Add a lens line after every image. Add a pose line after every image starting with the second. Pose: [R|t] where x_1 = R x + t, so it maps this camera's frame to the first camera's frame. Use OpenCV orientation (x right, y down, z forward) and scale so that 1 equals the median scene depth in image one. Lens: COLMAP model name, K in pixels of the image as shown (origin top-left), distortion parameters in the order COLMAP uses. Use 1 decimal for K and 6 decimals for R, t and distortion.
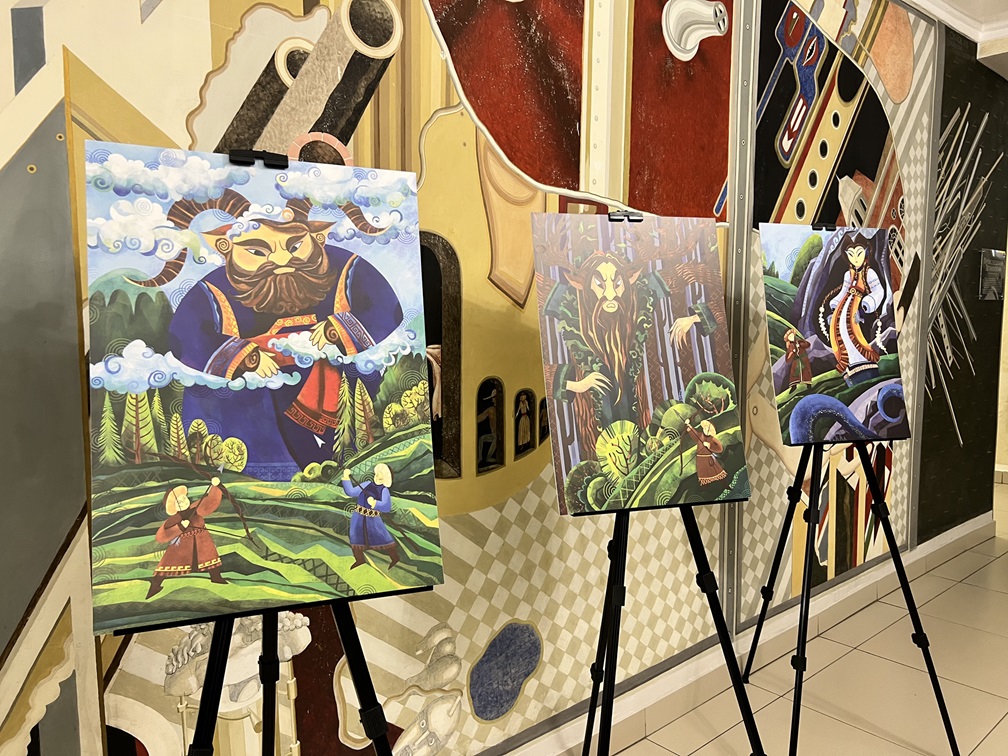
lens RADIAL K [[763.1, 0, 505.0], [0, 763.1, 369.9], [0, 0, 1]] dist [0.043242, -0.050358]
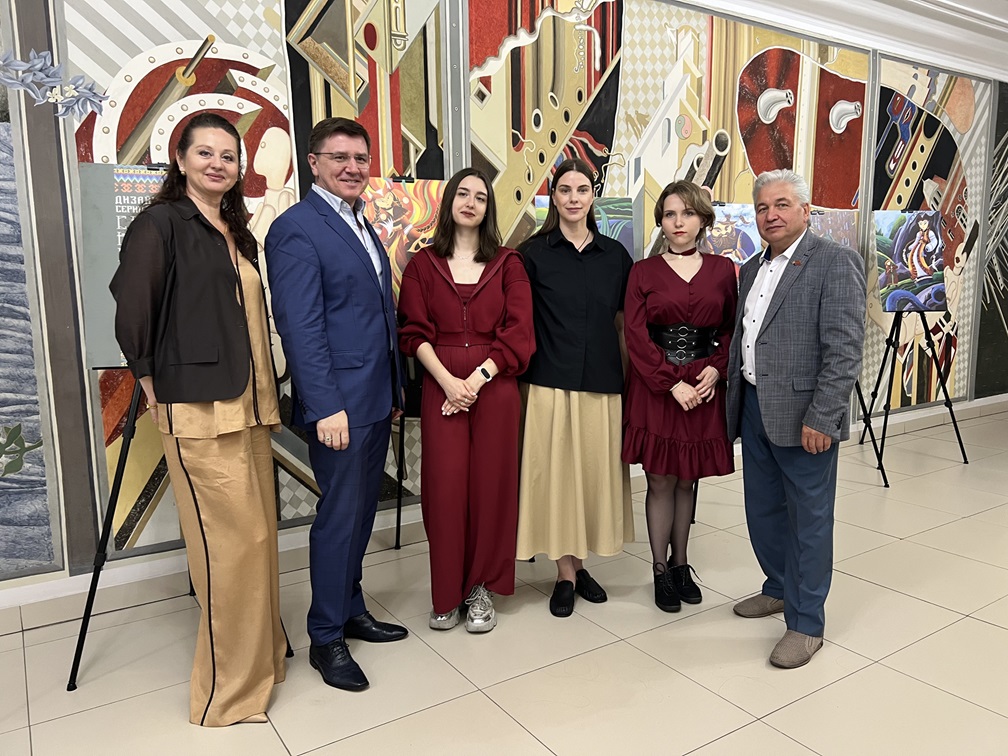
lens RADIAL K [[763.1, 0, 503.6], [0, 763.1, 382.5], [0, 0, 1]] dist [0.043242, -0.050358]
pose [[0.990115, 0.008141, -0.140019, -0.361726], [-0.000089, 0.998351, 0.057413, 0.153798], [0.140255, -0.056833, 0.988483, -1.202539]]
